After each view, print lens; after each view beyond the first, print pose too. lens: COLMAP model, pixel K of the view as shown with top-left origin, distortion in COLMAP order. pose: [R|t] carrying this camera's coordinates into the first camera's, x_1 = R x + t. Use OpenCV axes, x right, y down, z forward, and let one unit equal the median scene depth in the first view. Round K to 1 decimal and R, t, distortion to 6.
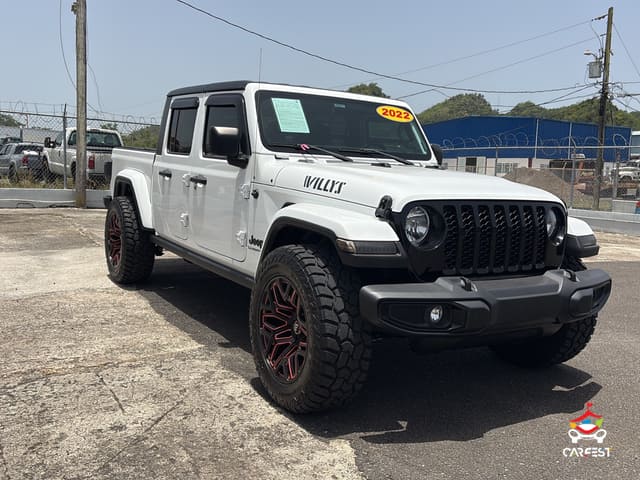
lens RADIAL K [[651.8, 0, 320.0], [0, 651.8, 240.0], [0, 0, 1]] dist [0.034753, -0.008755]
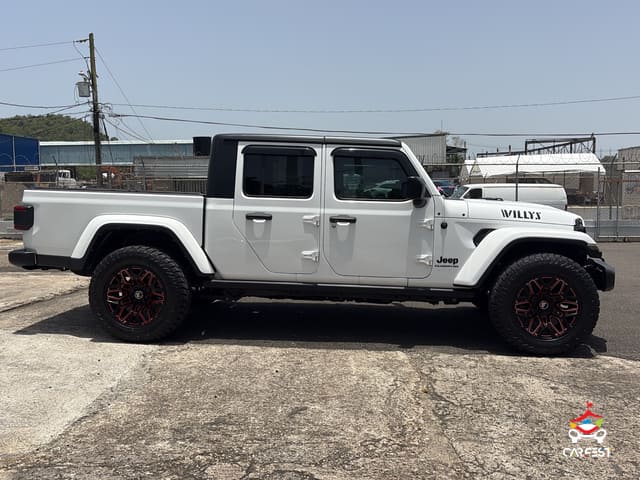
lens RADIAL K [[665.2, 0, 320.0], [0, 665.2, 240.0], [0, 0, 1]] dist [0.019499, 0.020334]
pose [[0.556922, -0.109379, 0.823331, -1.488224], [0.115858, 0.991830, 0.053395, -0.155024], [-0.822444, 0.065652, 0.565045, 0.458422]]
